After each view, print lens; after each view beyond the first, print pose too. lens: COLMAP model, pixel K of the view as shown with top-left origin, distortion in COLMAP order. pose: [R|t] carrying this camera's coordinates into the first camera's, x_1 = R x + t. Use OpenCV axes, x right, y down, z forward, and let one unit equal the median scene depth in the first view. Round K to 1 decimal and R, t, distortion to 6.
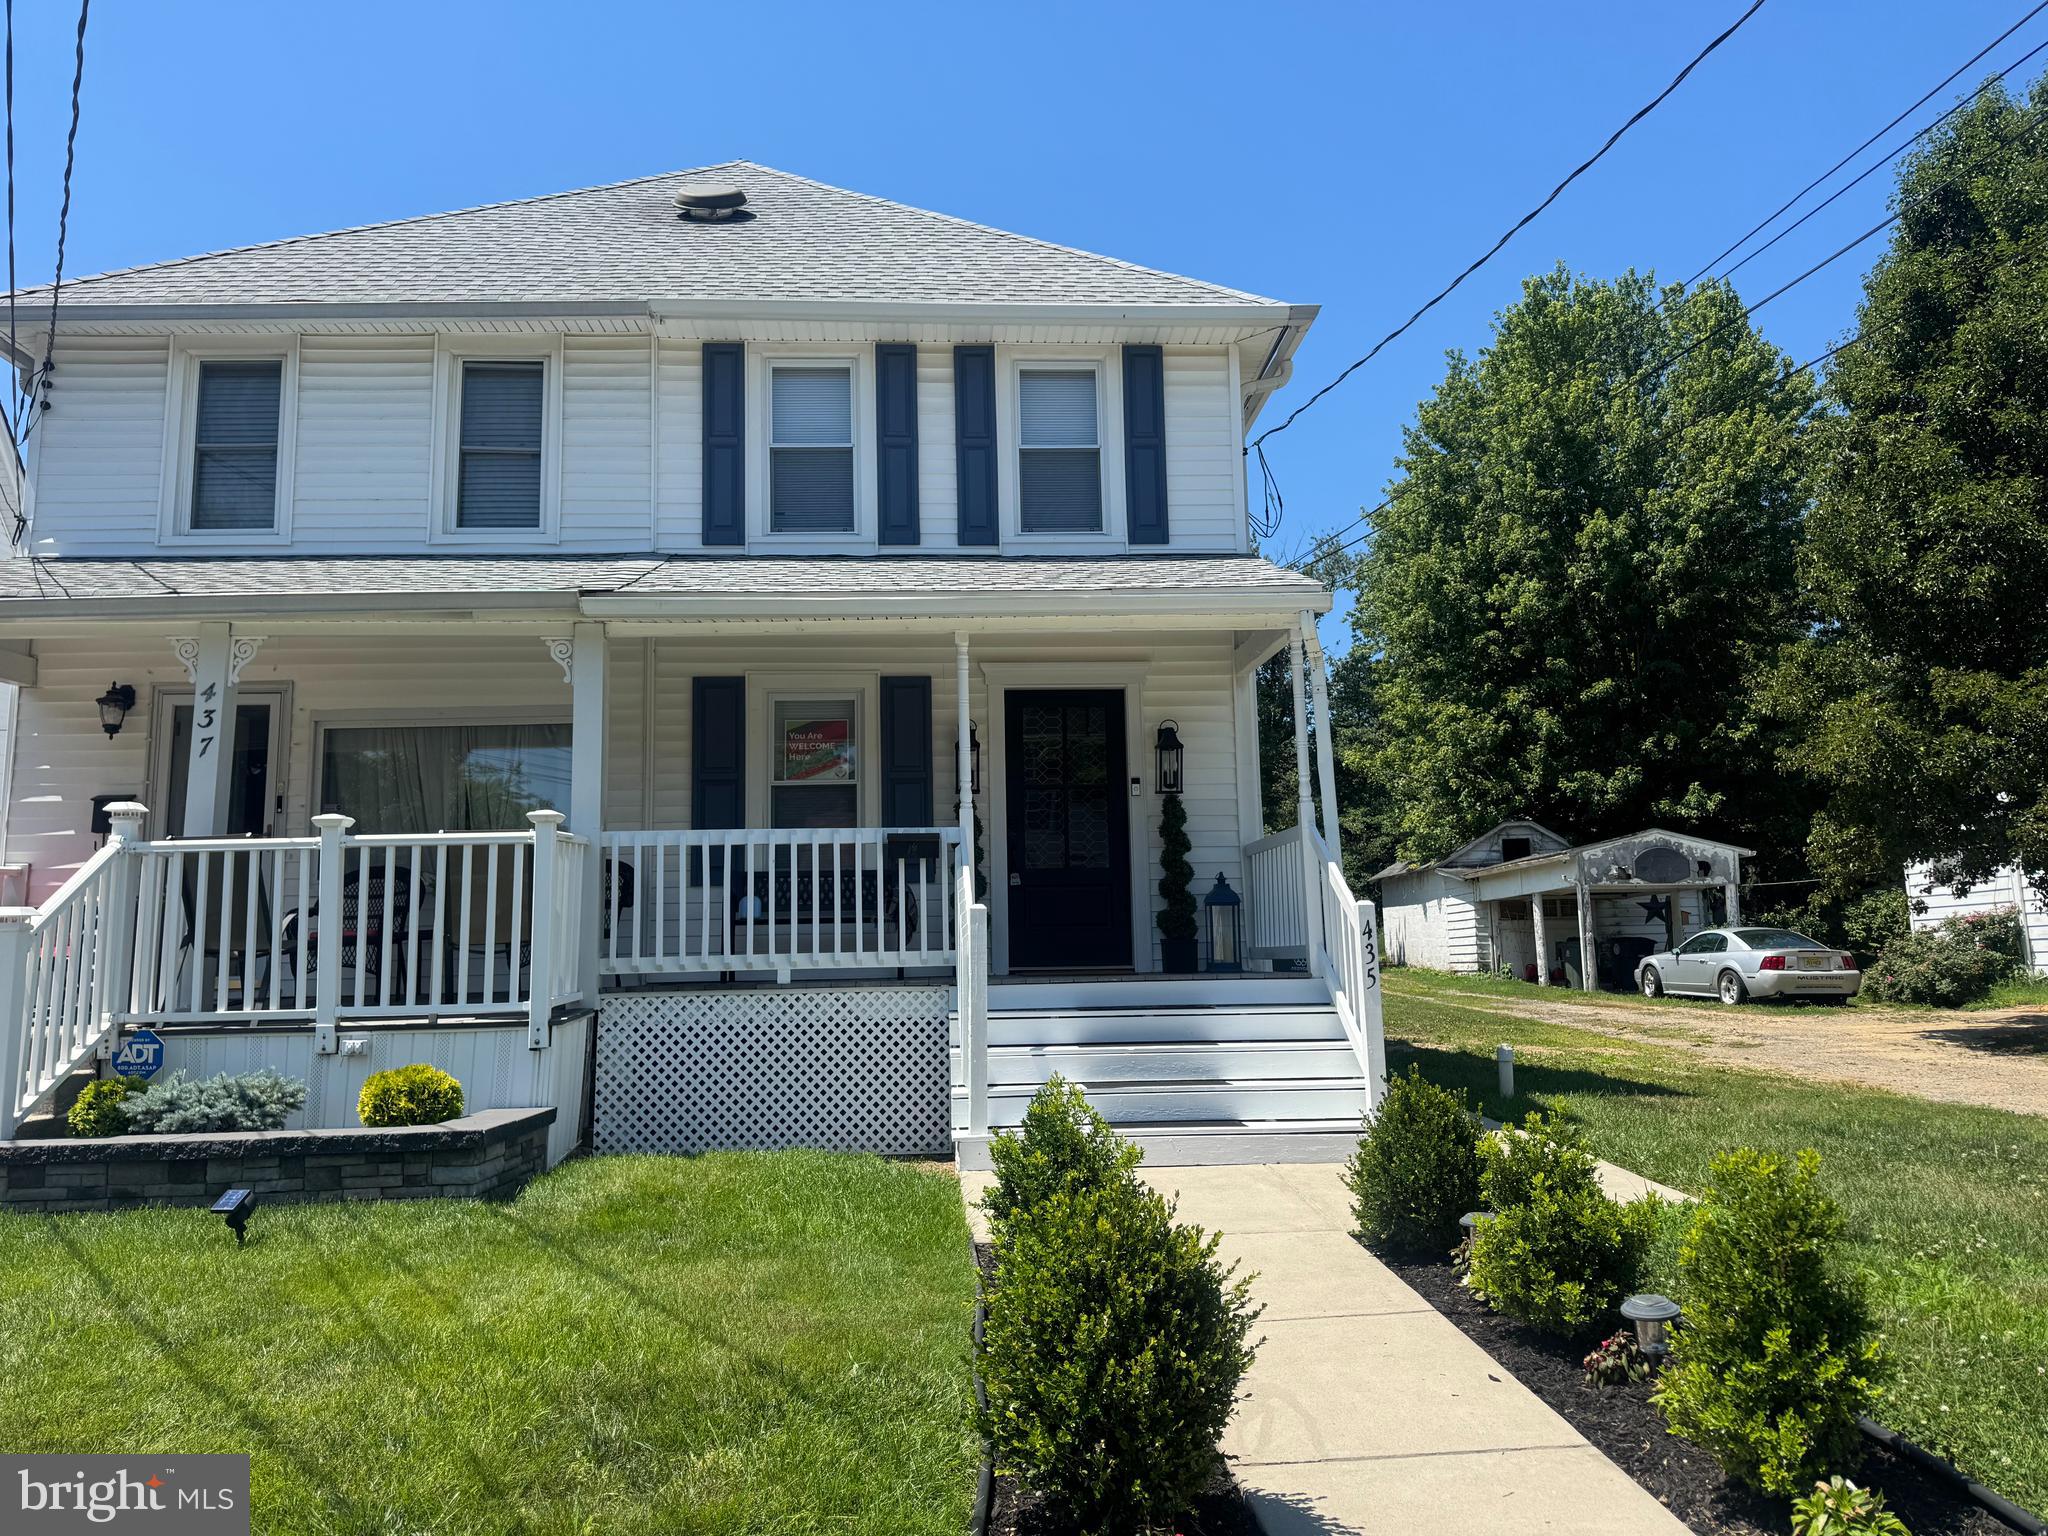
lens RADIAL K [[1394.1, 0, 1023.4], [0, 1394.1, 788.9], [0, 0, 1]] dist [0.002859, -0.033599]
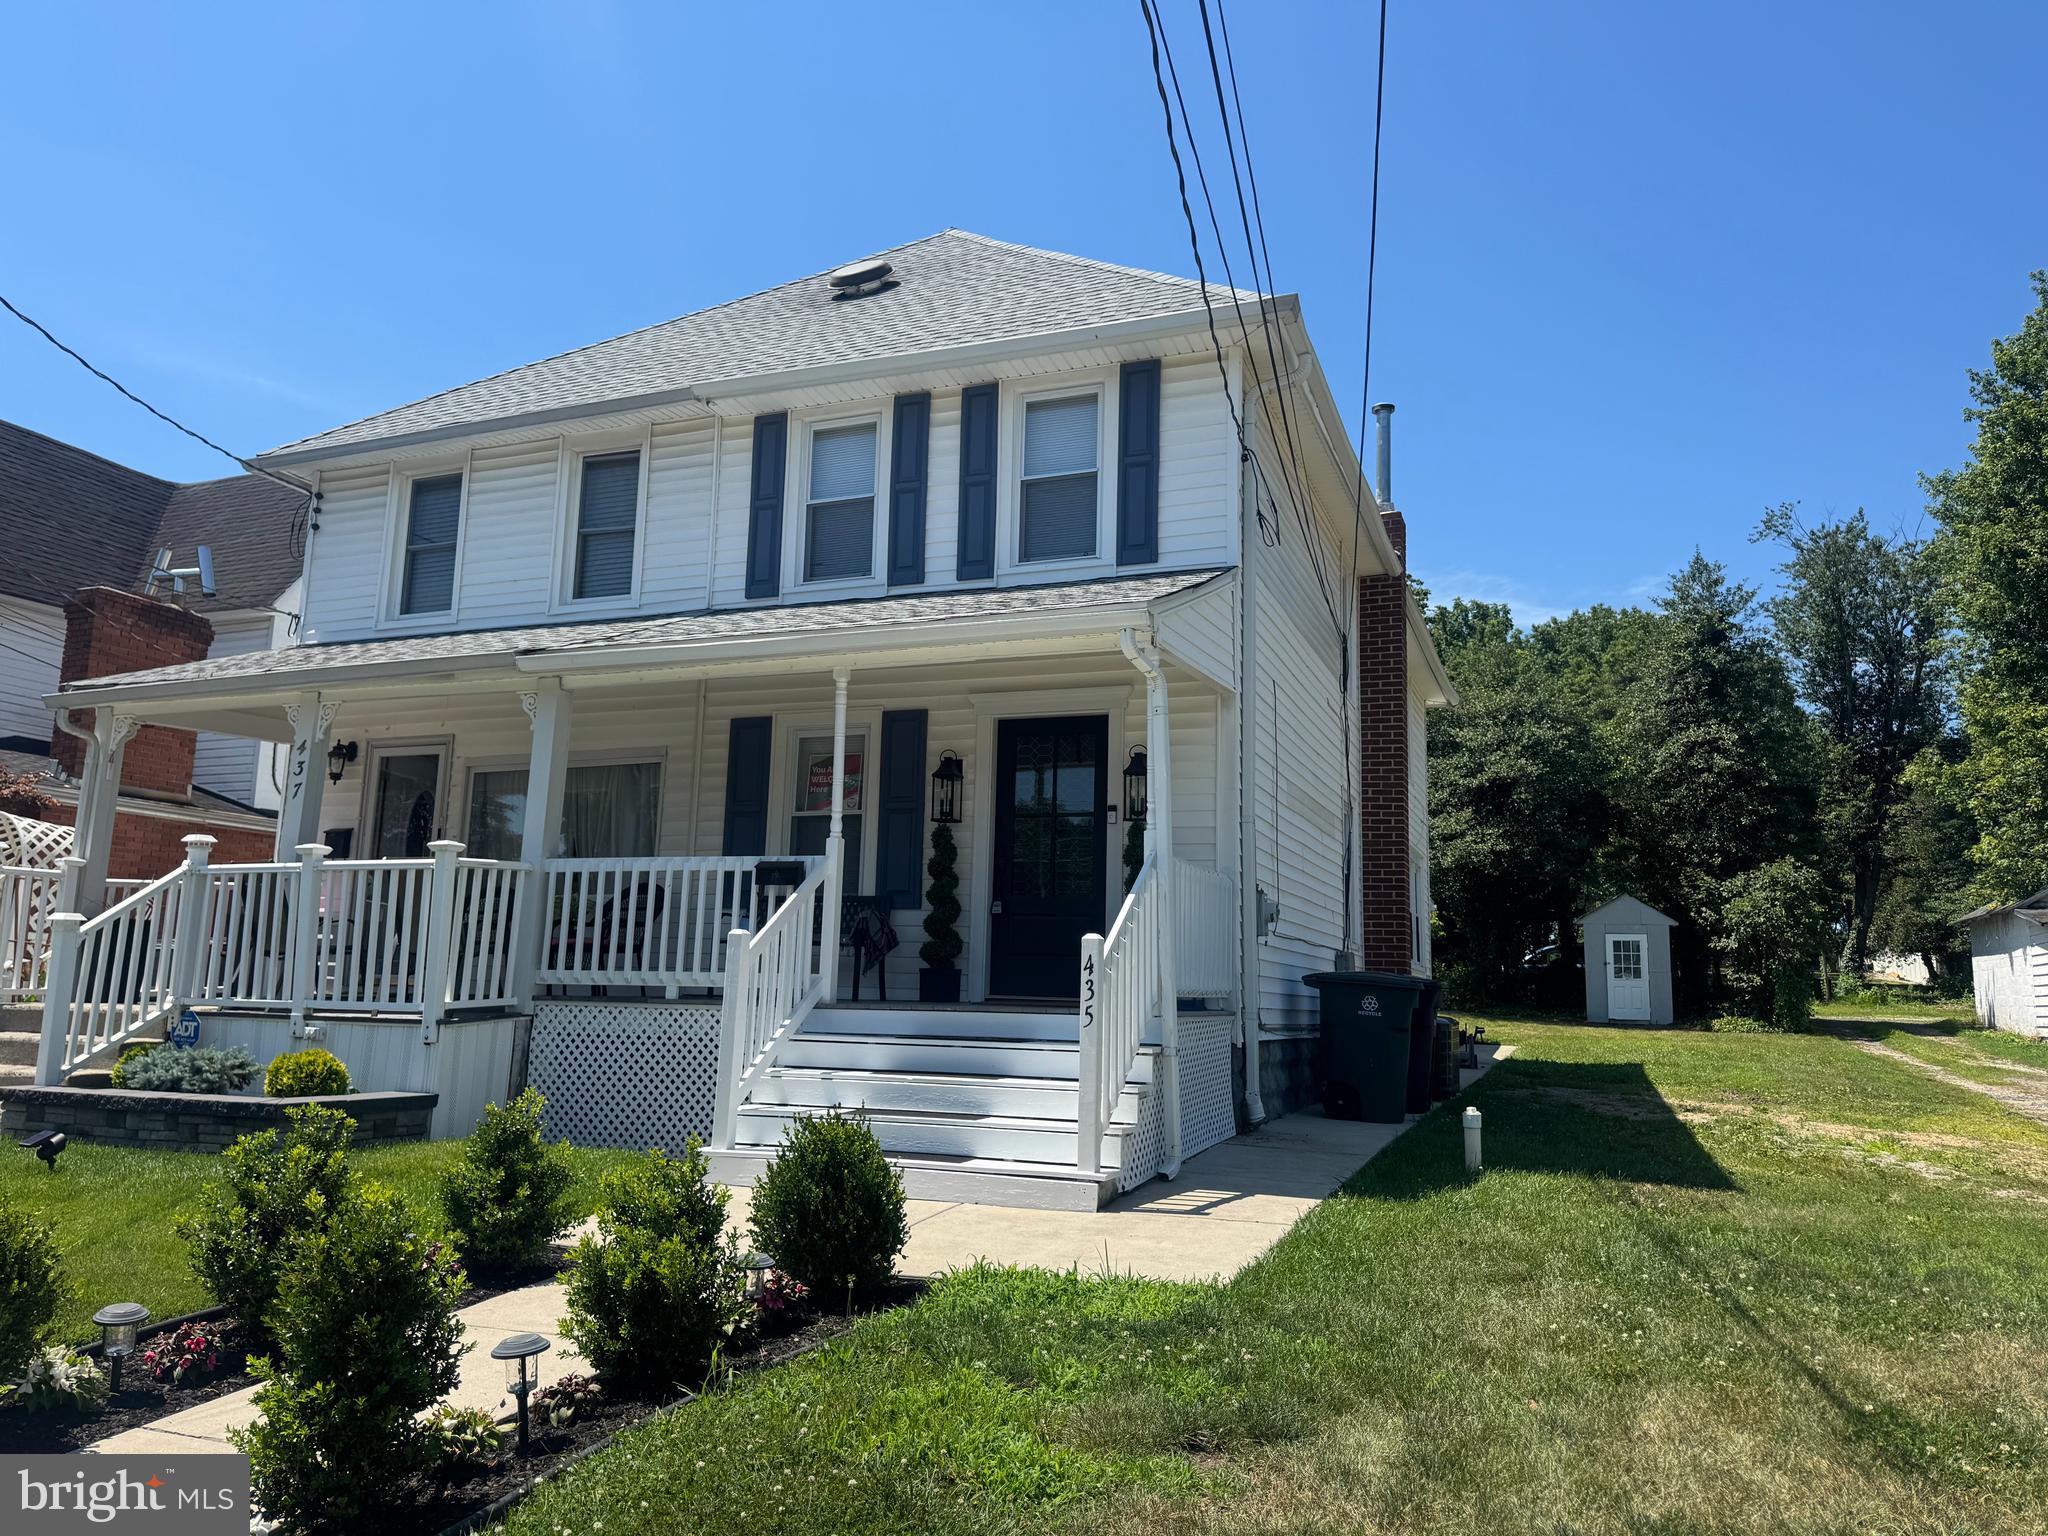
lens RADIAL K [[1402.1, 0, 1024.0], [0, 1402.1, 768.0], [0, 0, 1]] dist [0.015743, -0.034058]
pose [[0.909612, -0.022215, -0.414864, 0.427649], [0.007983, 0.999320, -0.036006, 0.000384], [0.415382, 0.029439, 0.909171, 0.086280]]
